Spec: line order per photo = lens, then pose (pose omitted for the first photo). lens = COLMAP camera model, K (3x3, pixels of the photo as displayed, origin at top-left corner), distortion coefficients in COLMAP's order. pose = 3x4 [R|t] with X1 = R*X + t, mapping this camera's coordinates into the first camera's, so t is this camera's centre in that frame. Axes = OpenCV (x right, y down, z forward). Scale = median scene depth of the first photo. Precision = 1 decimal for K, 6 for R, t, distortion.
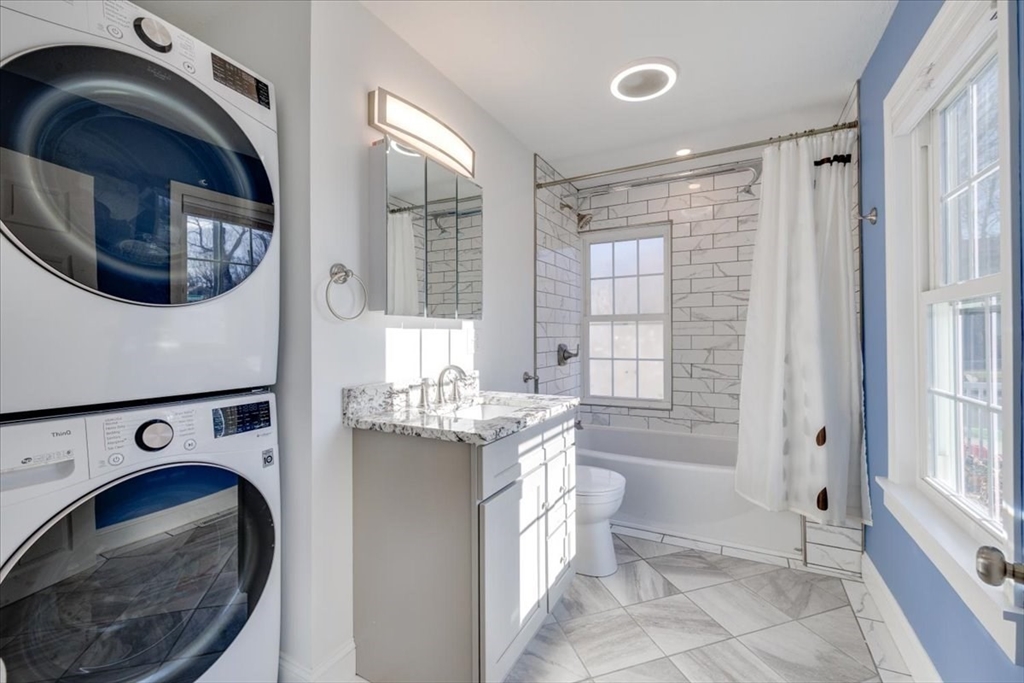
lens RADIAL K [[430.8, 0, 520.5], [0, 430.8, 337.5], [0, 0, 1]] dist [-0.000241, -0.000221]
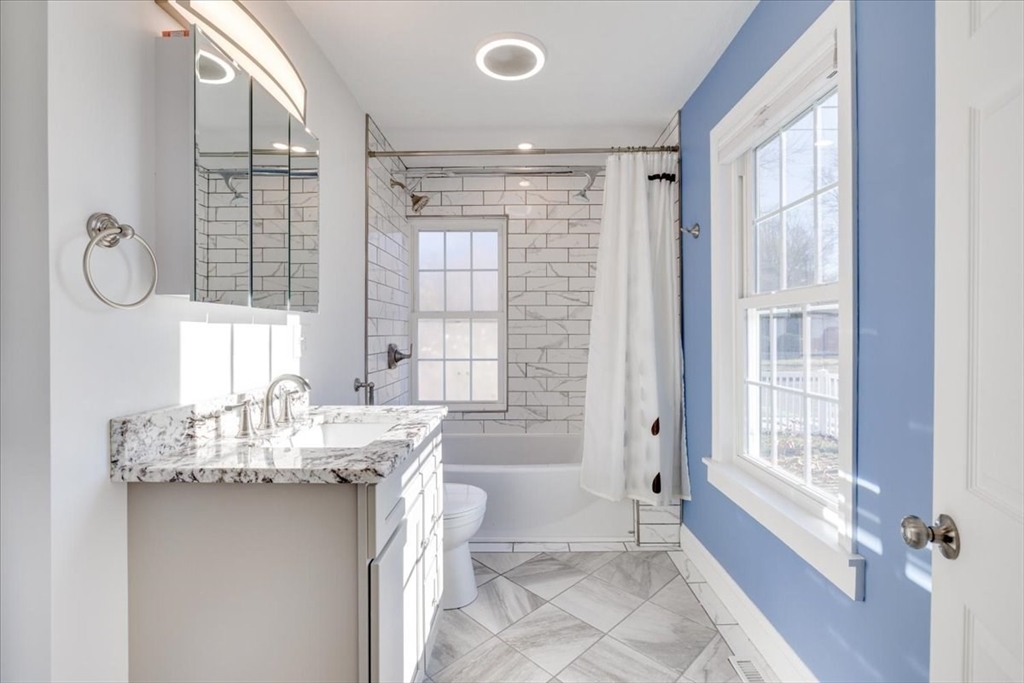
lens RADIAL K [[450.7, 0, 509.6], [0, 450.7, 337.7], [0, 0, 1]] dist [-0.005637, 0.000683]
pose [[0.891994, -0.000273, 0.452047, -0.152211], [-0.001559, 0.999992, 0.003680, -0.001122], [-0.452045, -0.003987, 0.891986, 0.140112]]
